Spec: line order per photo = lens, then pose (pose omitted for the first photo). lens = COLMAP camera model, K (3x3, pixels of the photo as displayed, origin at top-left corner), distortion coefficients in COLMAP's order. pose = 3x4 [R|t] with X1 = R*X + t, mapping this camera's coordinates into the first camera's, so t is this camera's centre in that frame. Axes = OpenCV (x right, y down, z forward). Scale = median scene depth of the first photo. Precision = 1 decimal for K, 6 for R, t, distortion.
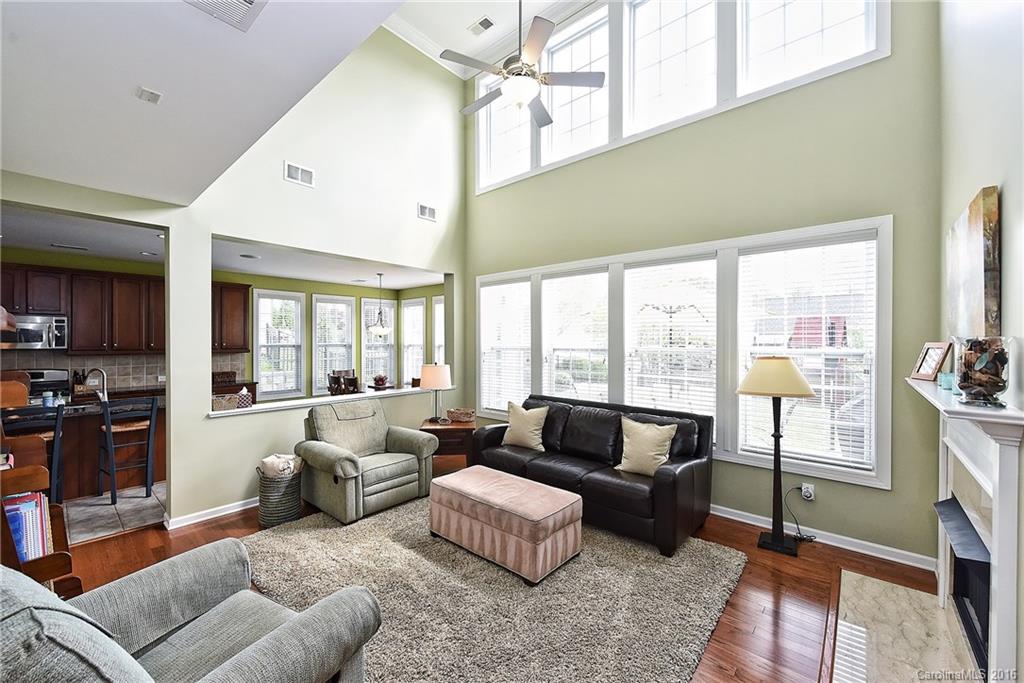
lens RADIAL K [[402.5, 0, 512.0], [0, 402.5, 341.5], [0, 0, 1]] dist [-0.000990, -0.000447]
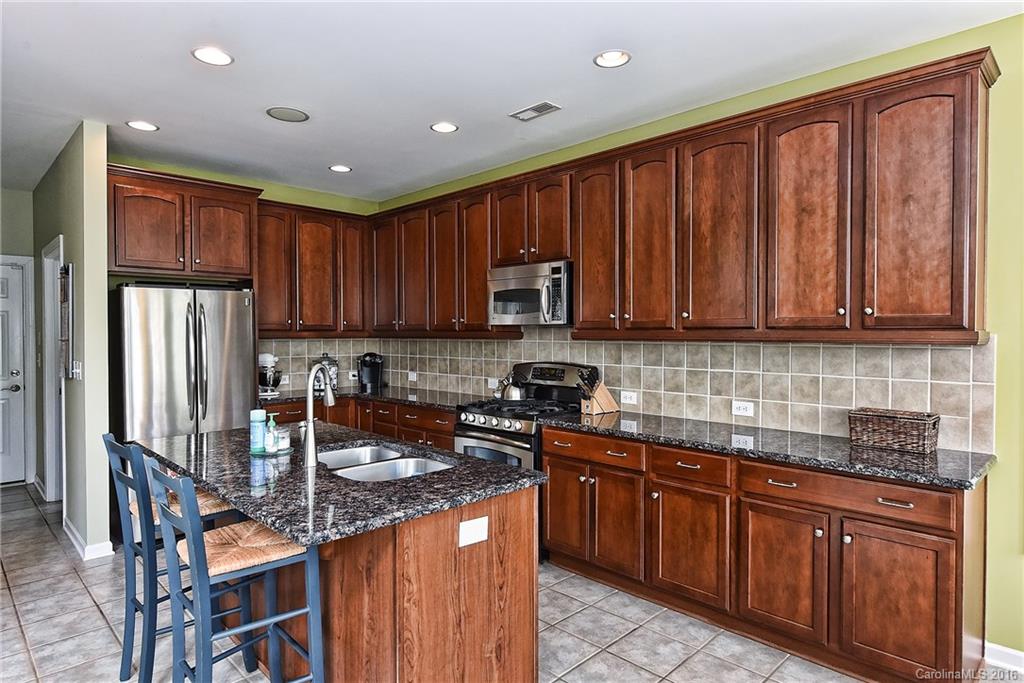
lens RADIAL K [[579.9, 0, 512.0], [0, 579.9, 341.5], [0, 0, 1]] dist [0.001512, 0.000271]
pose [[-0.069496, 0.015567, -0.997461, -0.390739], [-0.002436, 0.999873, 0.015774, 0.027444], [0.997579, 0.003526, -0.069449, 0.990376]]
